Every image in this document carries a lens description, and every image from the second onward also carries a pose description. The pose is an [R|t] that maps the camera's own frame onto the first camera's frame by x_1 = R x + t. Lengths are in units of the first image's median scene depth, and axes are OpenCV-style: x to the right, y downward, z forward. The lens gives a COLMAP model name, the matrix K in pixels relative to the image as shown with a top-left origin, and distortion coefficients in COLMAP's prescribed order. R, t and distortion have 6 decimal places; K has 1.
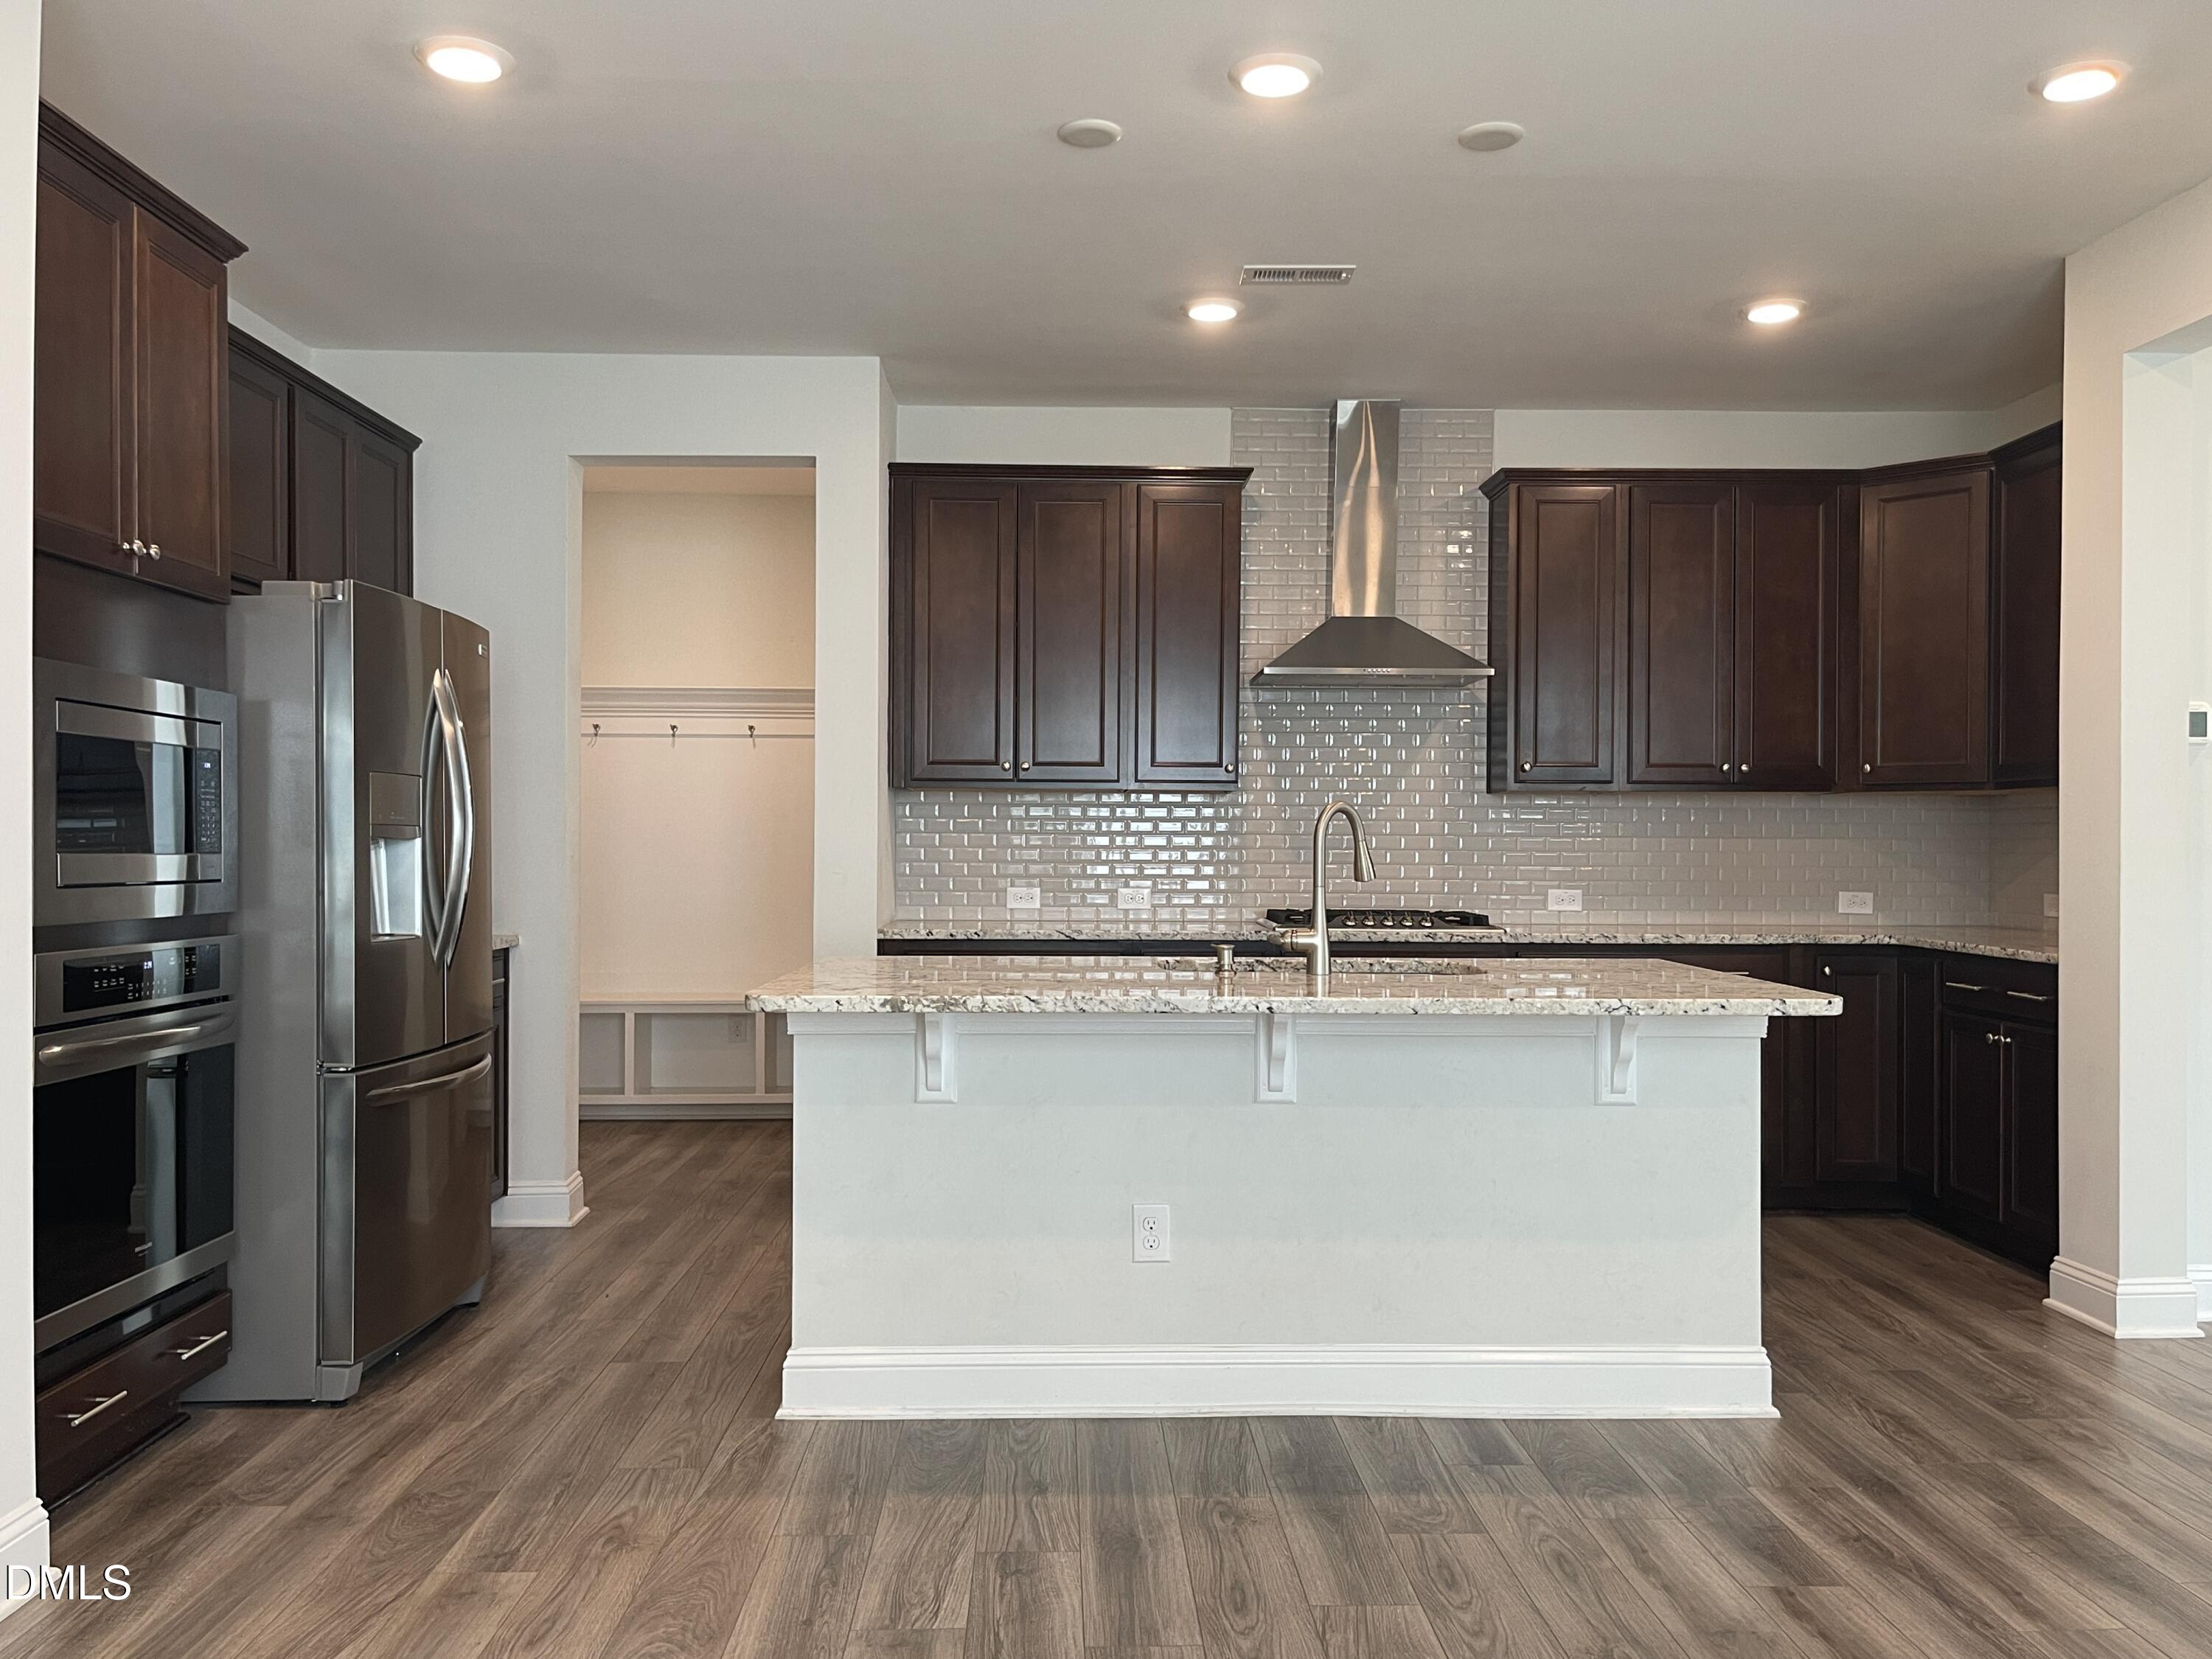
lens RADIAL K [[1838.2, 0, 1107.1], [0, 1838.2, 836.8], [0, 0, 1]] dist [0.038964, -0.010499]
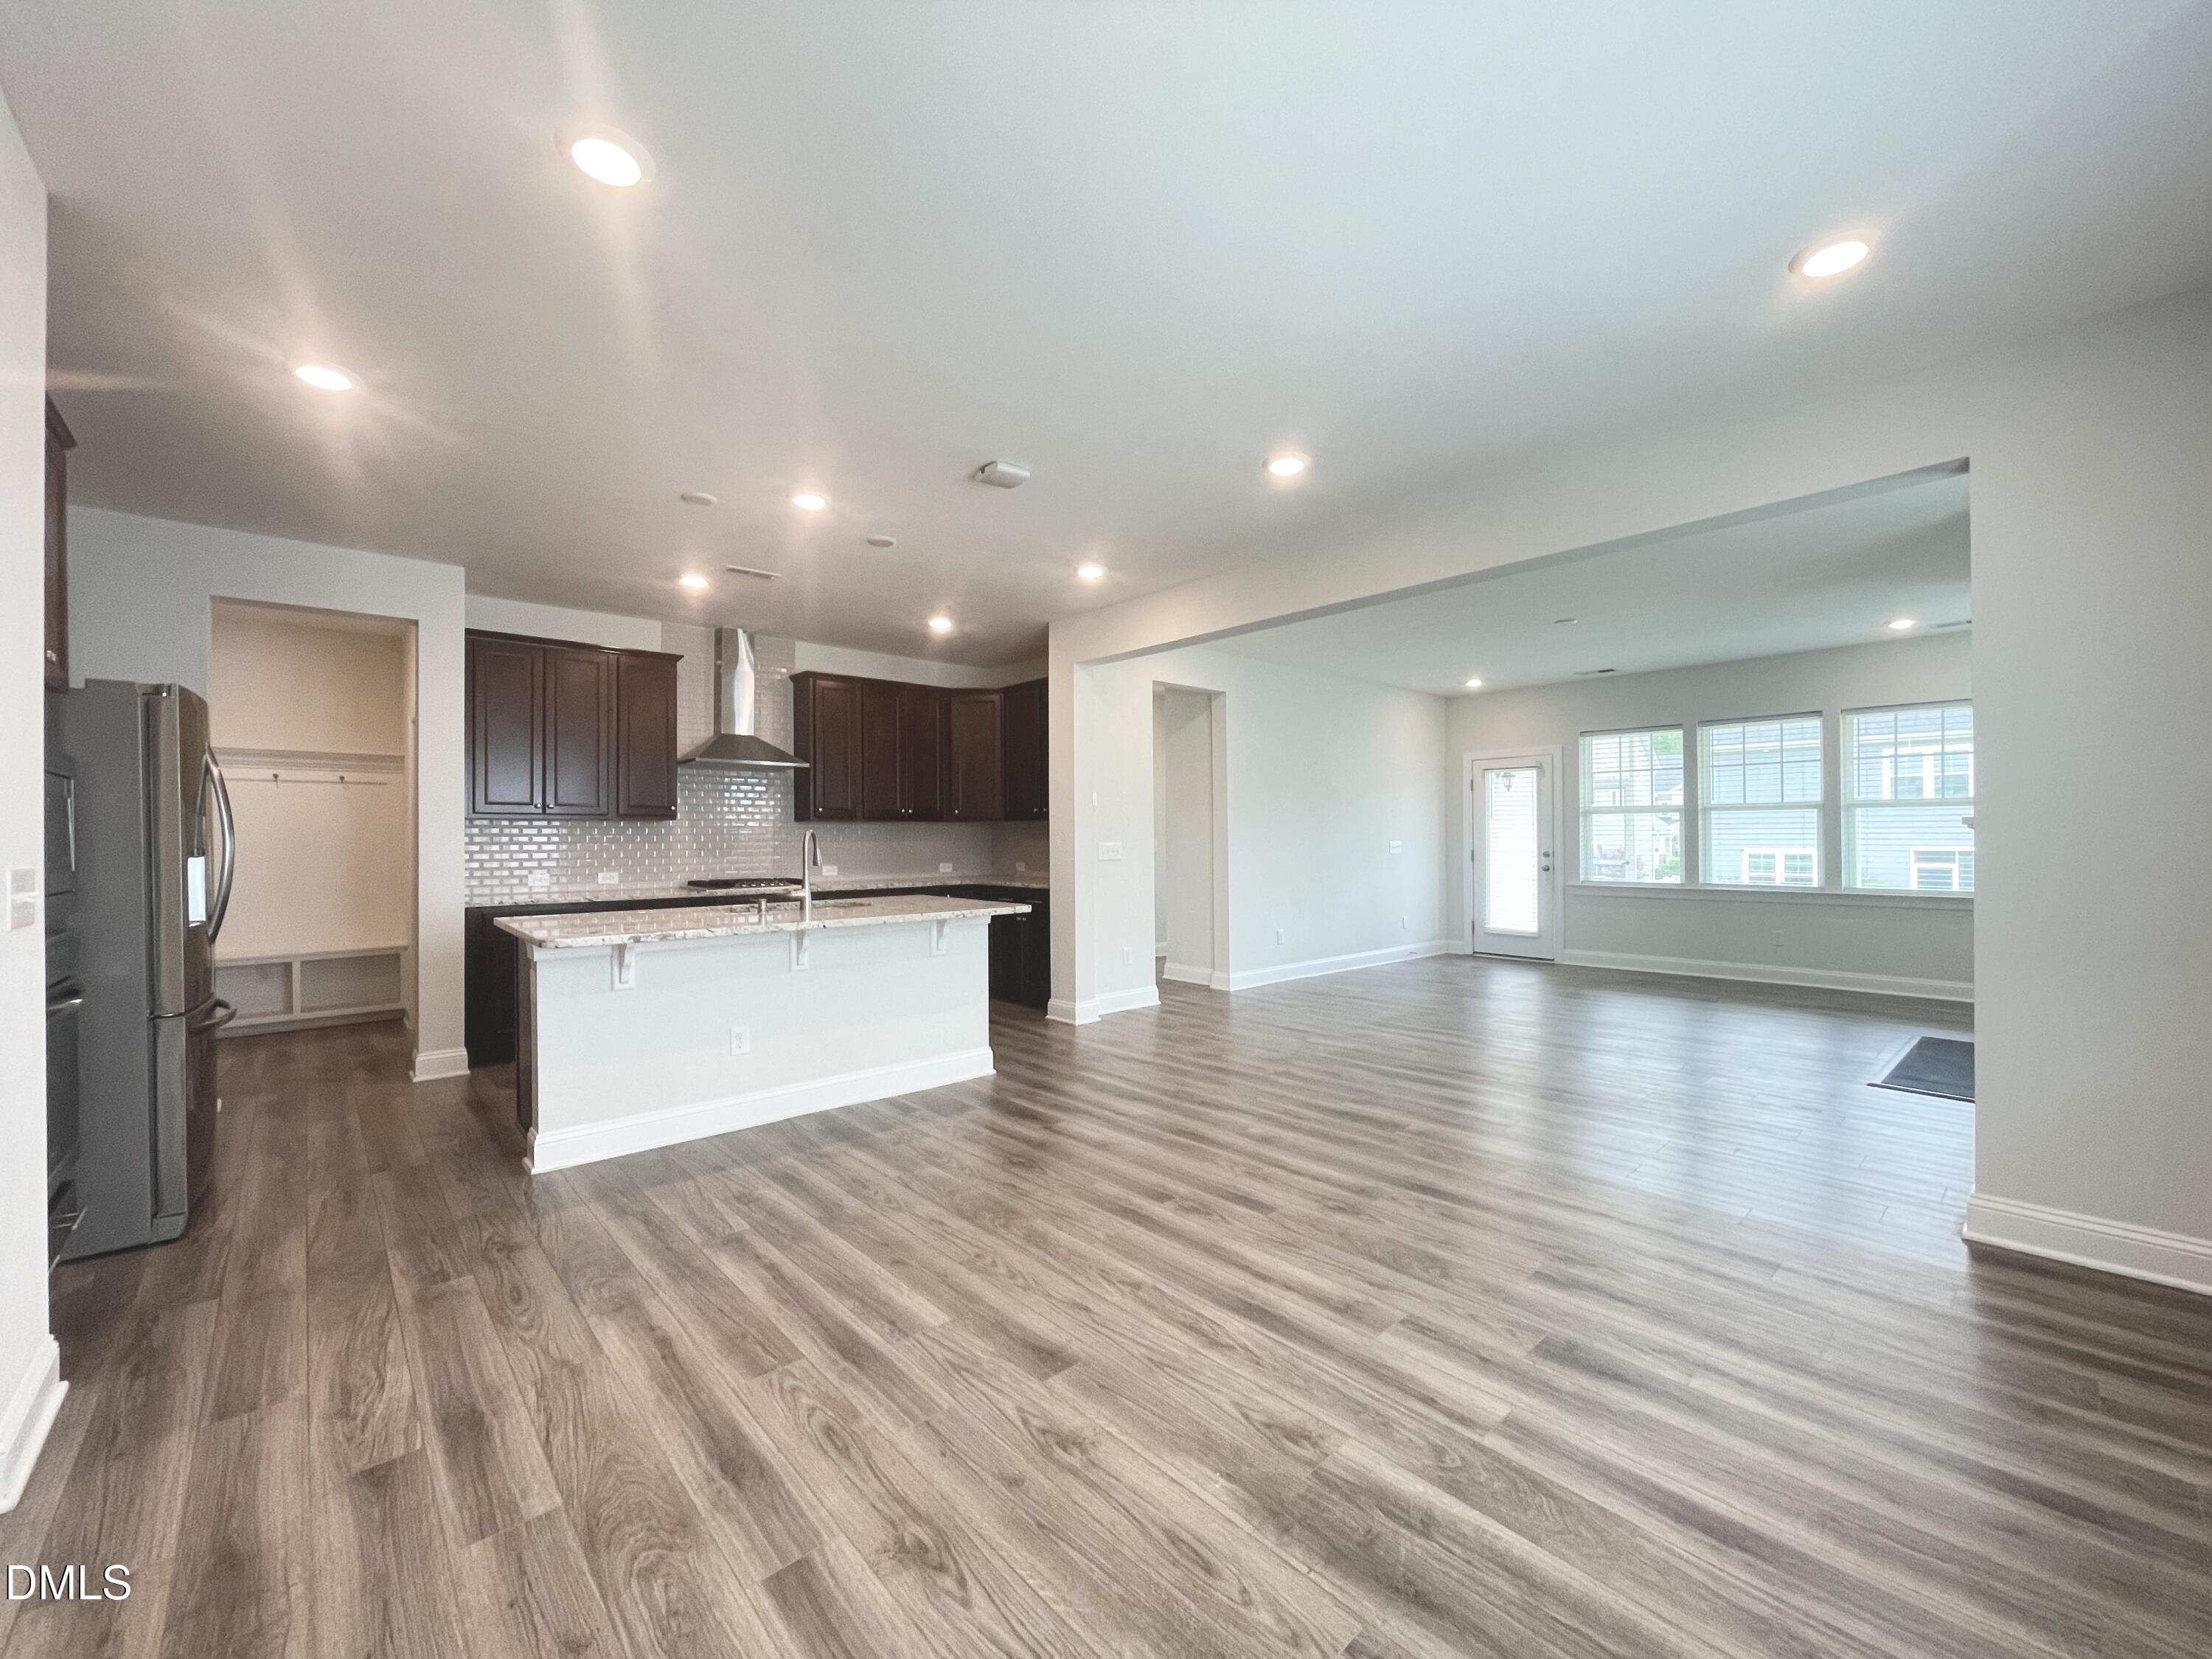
lens RADIAL K [[897.4, 0, 1101.4], [0, 897.4, 833.6], [0, 0, 1]] dist [0.000569, 0.000223]
pose [[0.763207, -0.007431, 0.646112, -0.307914], [0.010660, 0.999943, -0.001092, -0.009340], [-0.646066, 0.007722, 0.763242, -0.024467]]
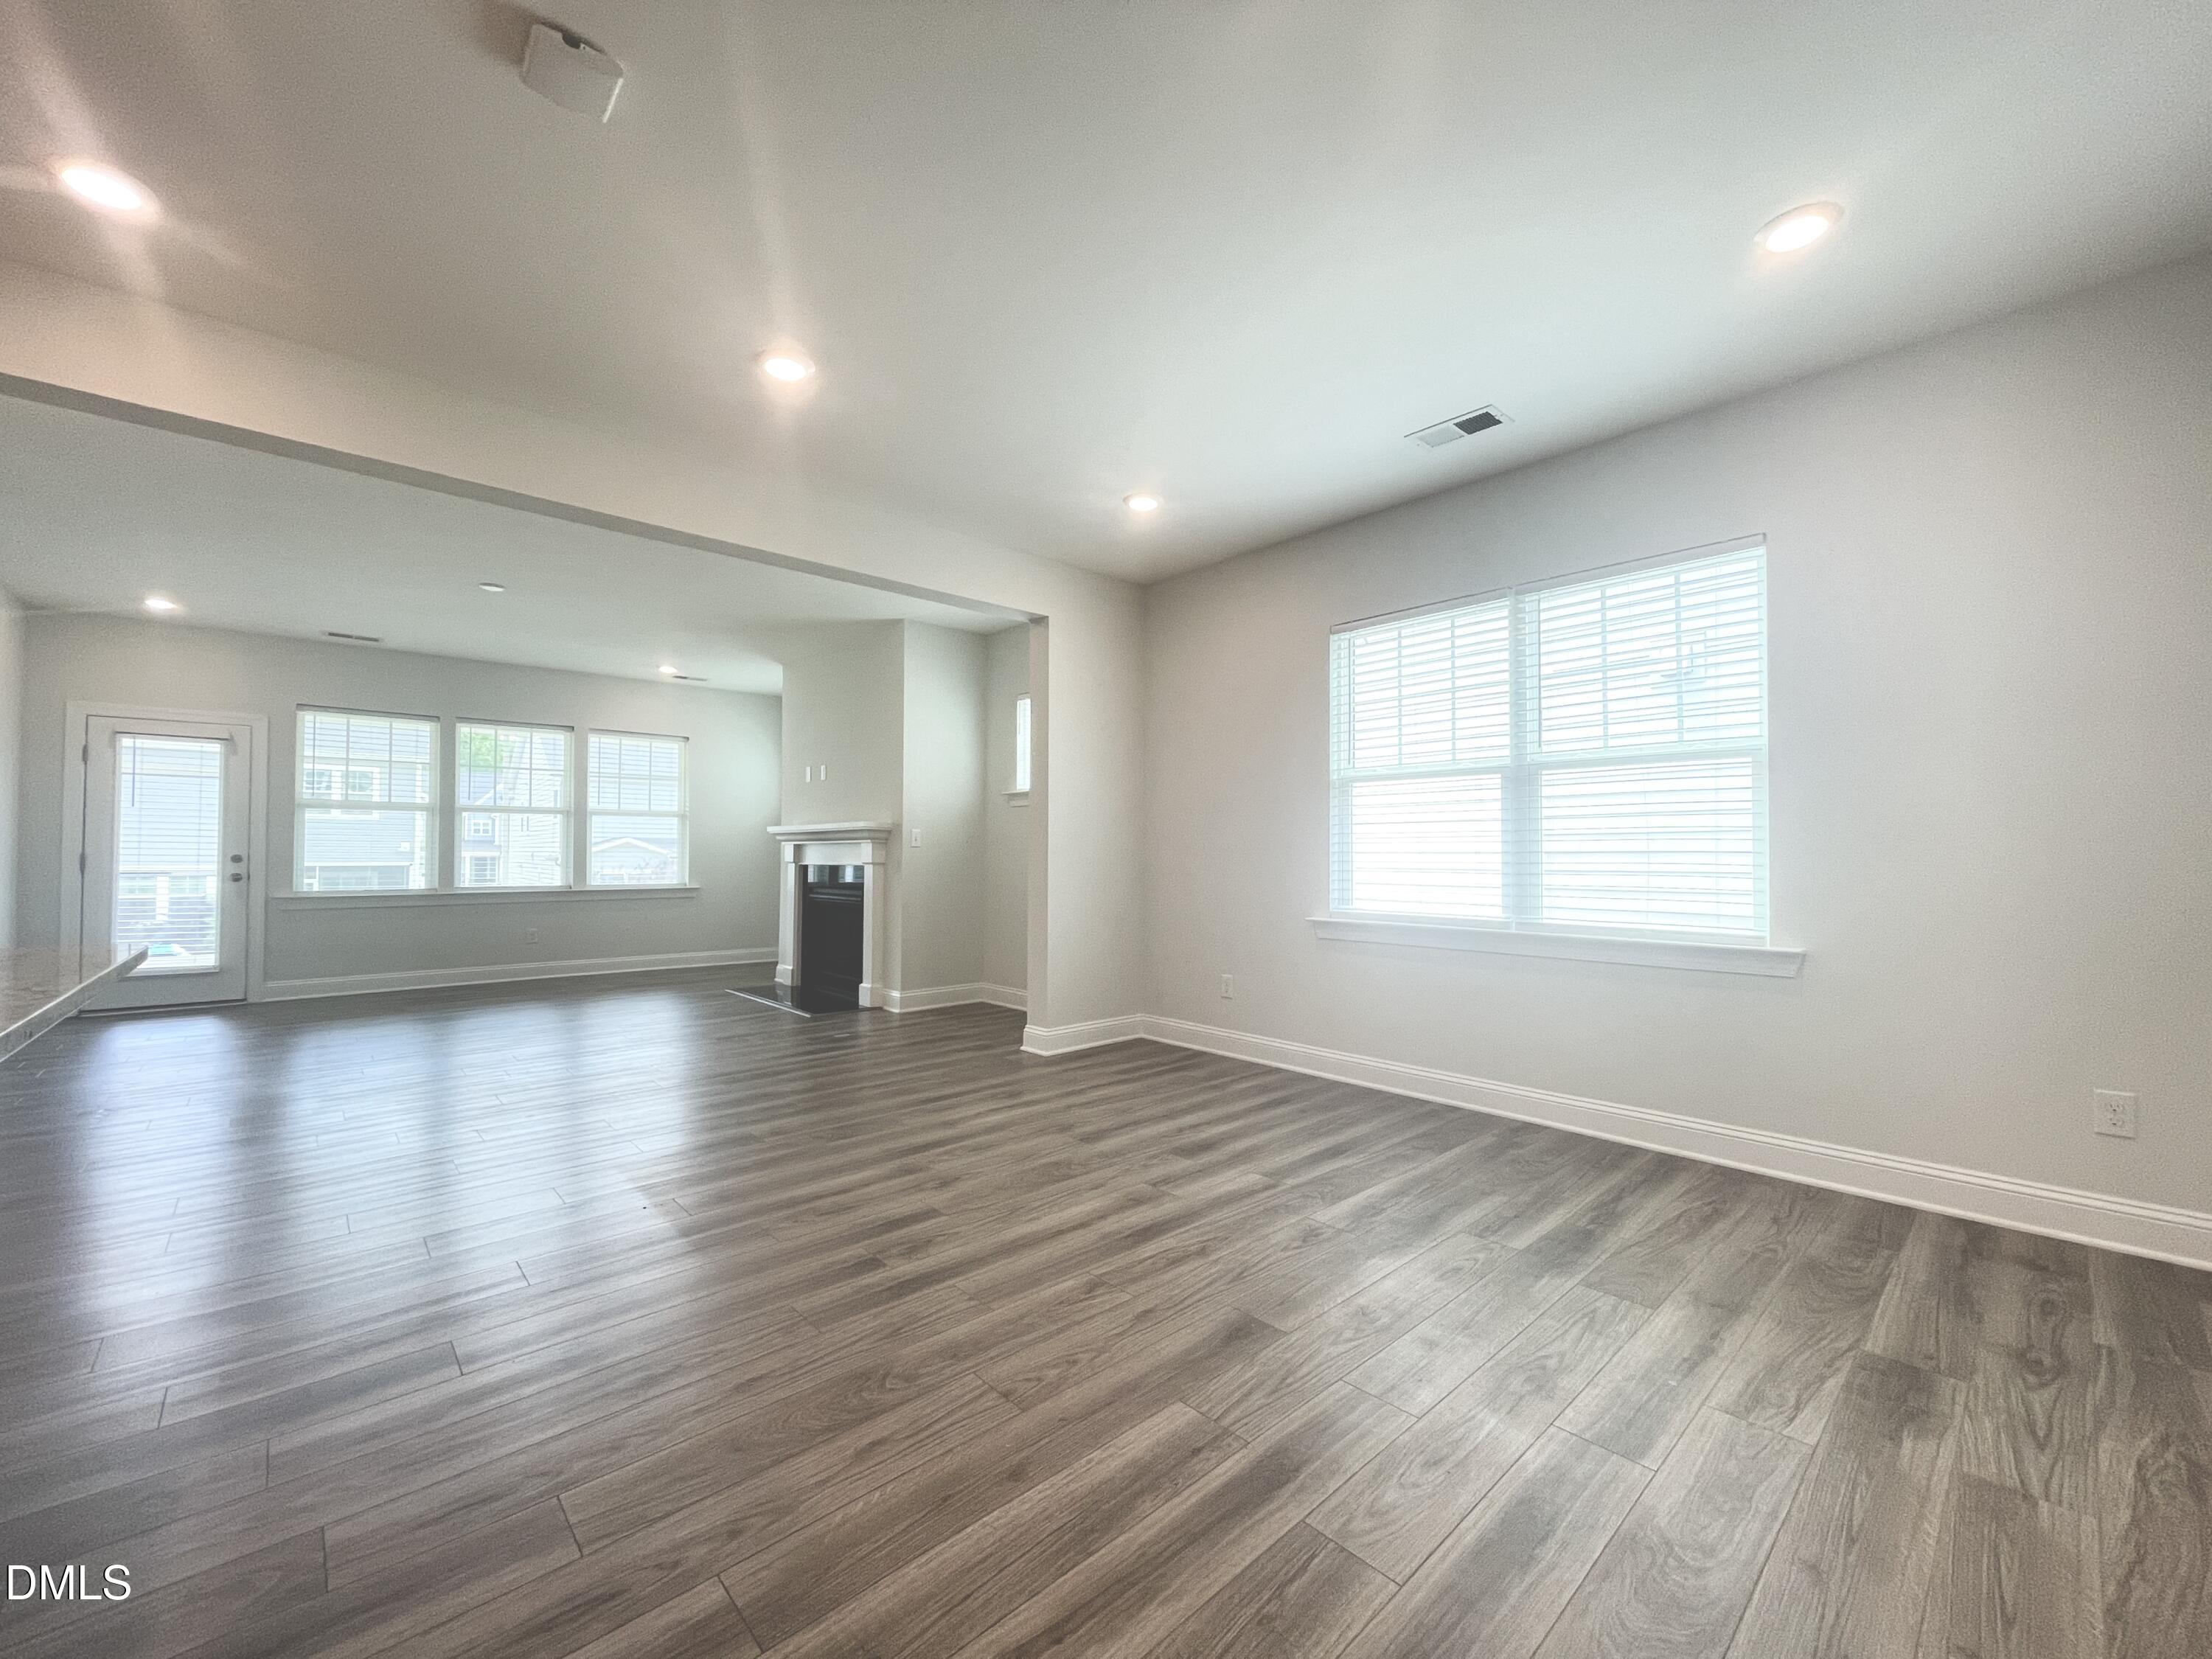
lens RADIAL K [[897.4, 0, 1096.2], [0, 897.4, 829.9], [0, 0, 1]] dist [0.000569, 0.000223]
pose [[-0.650562, 0.013130, 0.759340, -0.328200], [-0.003903, 0.999780, -0.020631, 0.026853], [-0.759443, -0.016385, -0.650367, 0.837929]]
